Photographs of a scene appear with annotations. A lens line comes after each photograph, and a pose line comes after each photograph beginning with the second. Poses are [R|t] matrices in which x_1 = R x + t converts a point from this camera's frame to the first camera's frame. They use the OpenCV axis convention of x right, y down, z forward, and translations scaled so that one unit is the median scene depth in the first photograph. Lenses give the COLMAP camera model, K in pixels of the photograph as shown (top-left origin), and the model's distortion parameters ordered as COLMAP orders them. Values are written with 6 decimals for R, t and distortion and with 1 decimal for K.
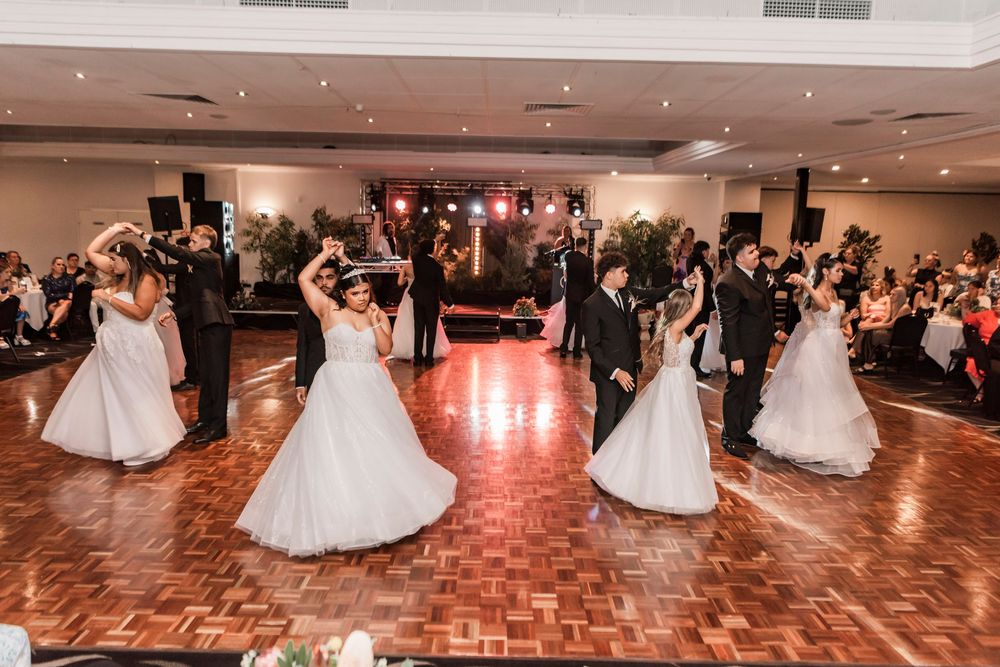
lens RADIAL K [[680.5, 0, 500.0], [0, 680.5, 333.5], [0, 0, 1]] dist [0.003796, 0.000838]
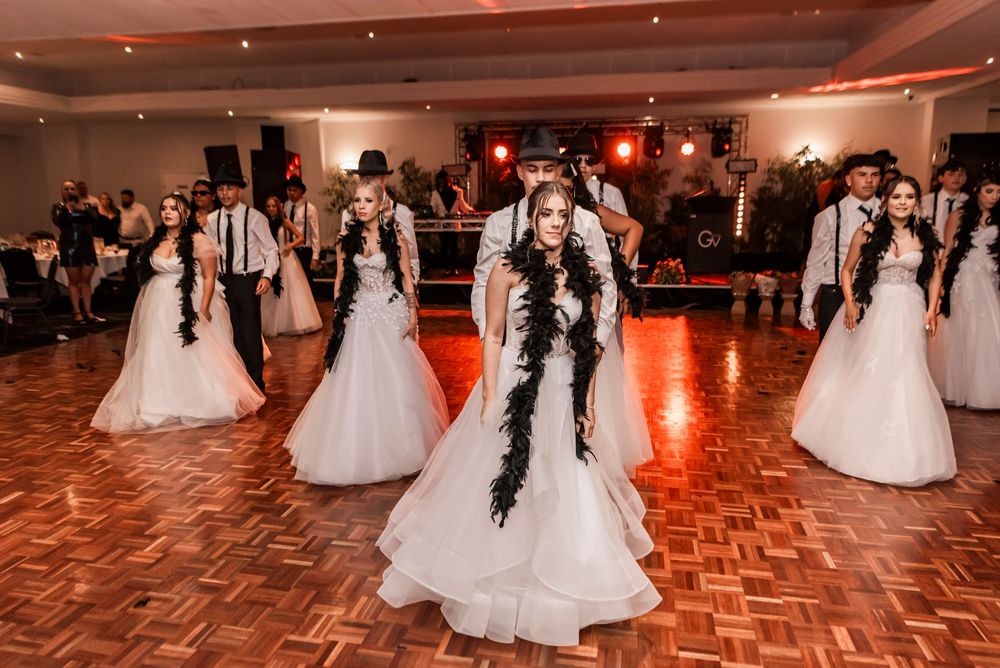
lens RADIAL K [[691.5, 0, 500.2], [0, 691.5, 314.7], [0, 0, 1]] dist [0.017449, 0.002404]
pose [[0.980286, 0.004405, -0.197533, 0.021119], [-0.002993, 0.999968, 0.007444, 0.003398], [0.197560, -0.006706, 0.980268, 0.171556]]
